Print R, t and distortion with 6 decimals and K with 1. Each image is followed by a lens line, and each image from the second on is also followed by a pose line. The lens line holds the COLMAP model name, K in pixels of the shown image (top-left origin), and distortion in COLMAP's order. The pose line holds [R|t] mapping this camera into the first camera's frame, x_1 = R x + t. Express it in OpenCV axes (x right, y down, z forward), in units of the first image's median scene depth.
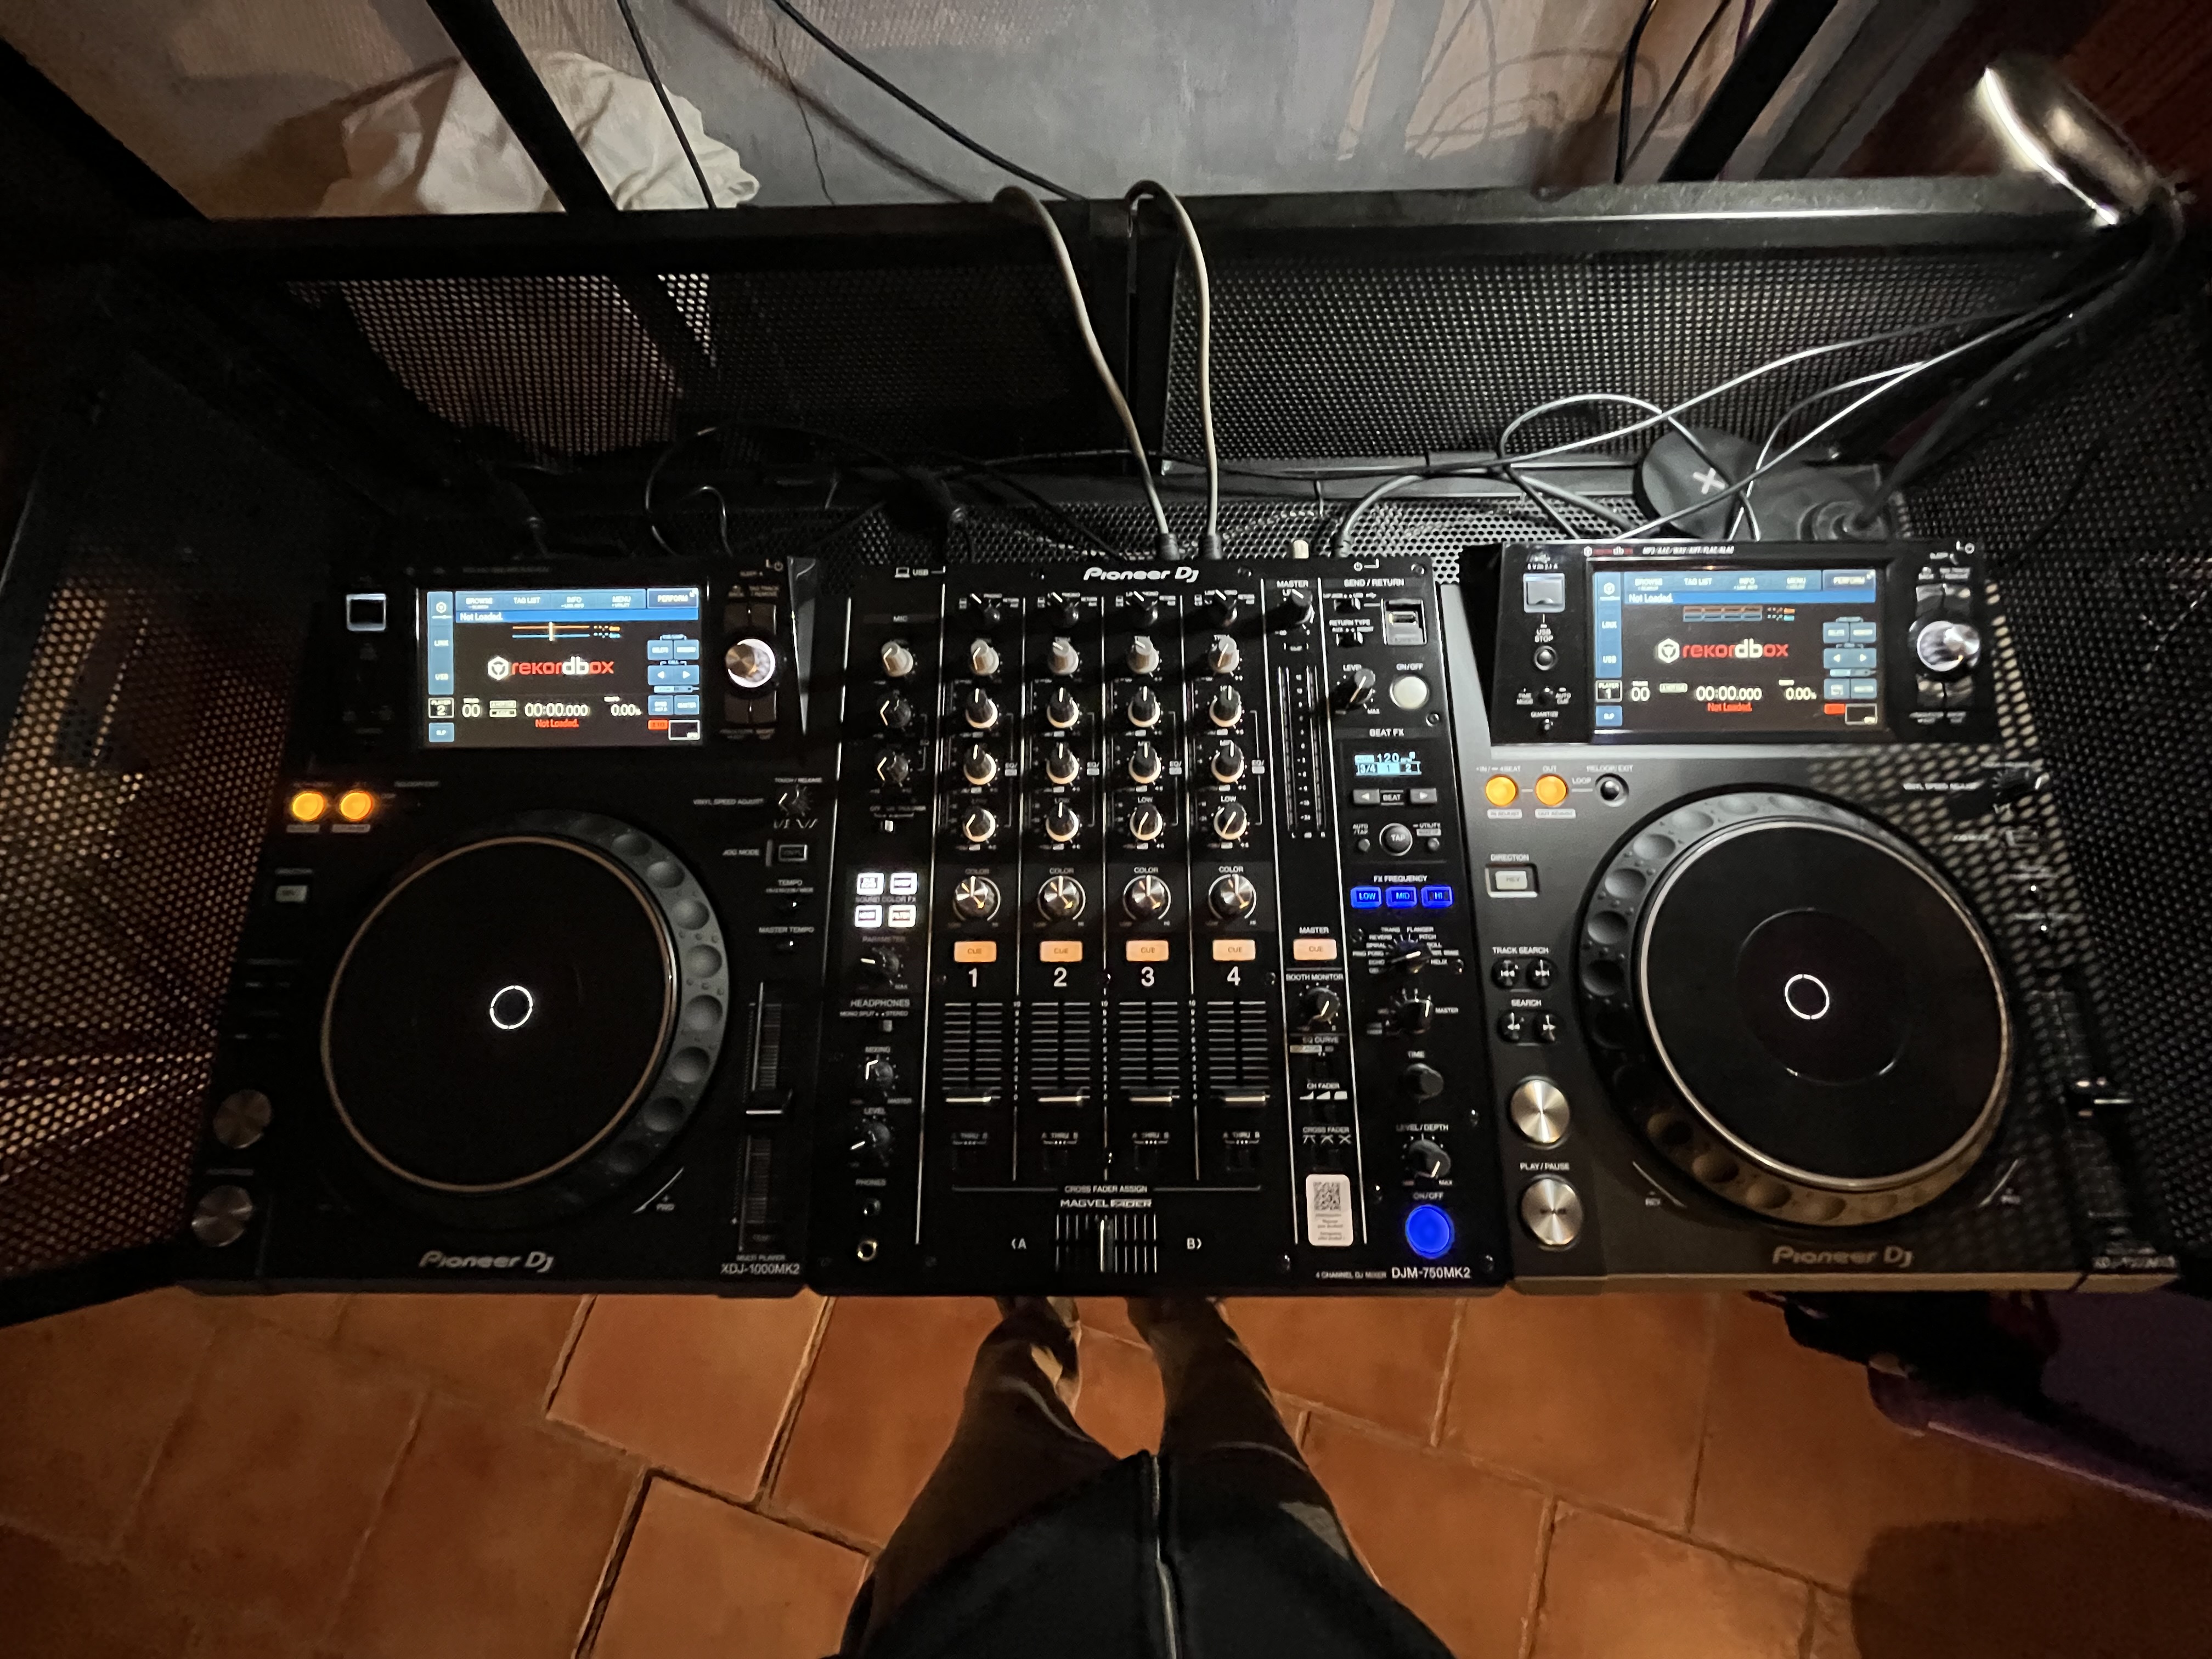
lens RADIAL K [[894.5, 0, 1087.7], [0, 894.5, 834.4], [0, 0, 1]] dist [-0.006503, -0.000680]
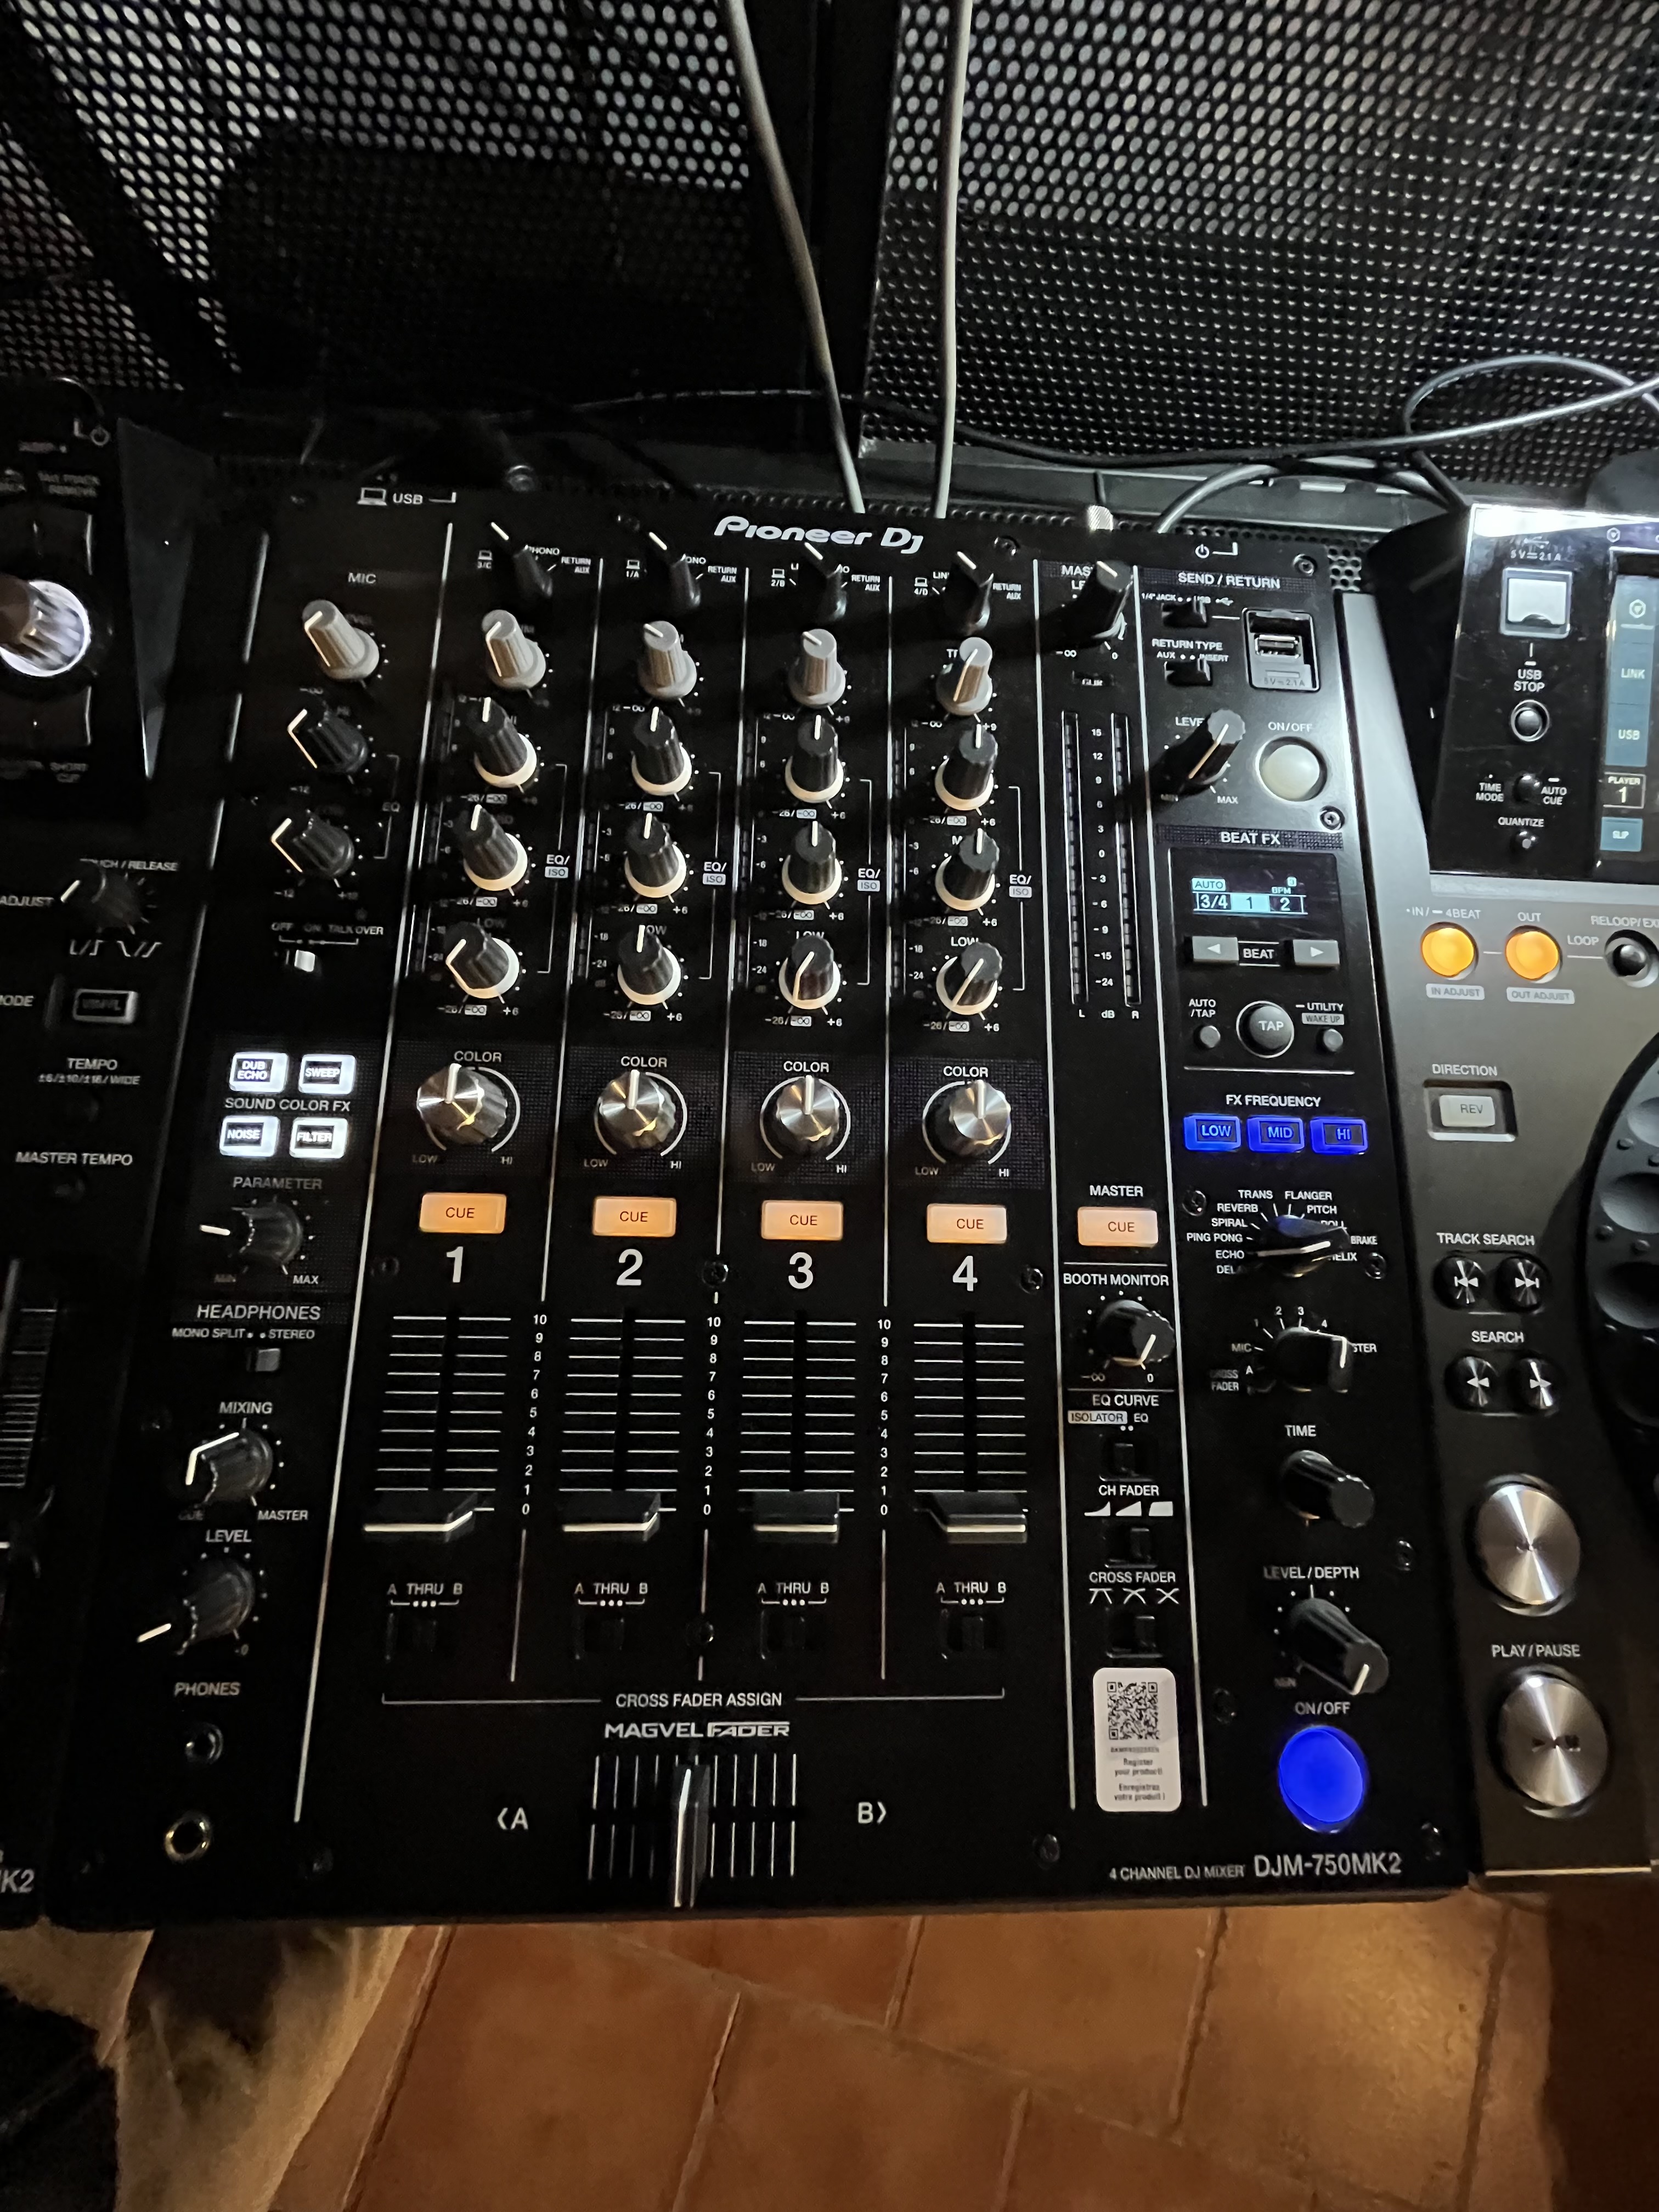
lens RADIAL K [[894.5, 0, 832.1], [0, 894.5, 1109.8], [0, 0, 1]] dist [-0.006503, -0.000680]
pose [[0.995884, 0.036574, 0.082934, 0.037957], [-0.039920, 0.998439, 0.039058, 0.044020], [-0.081376, -0.042208, 0.995789, 0.476809]]
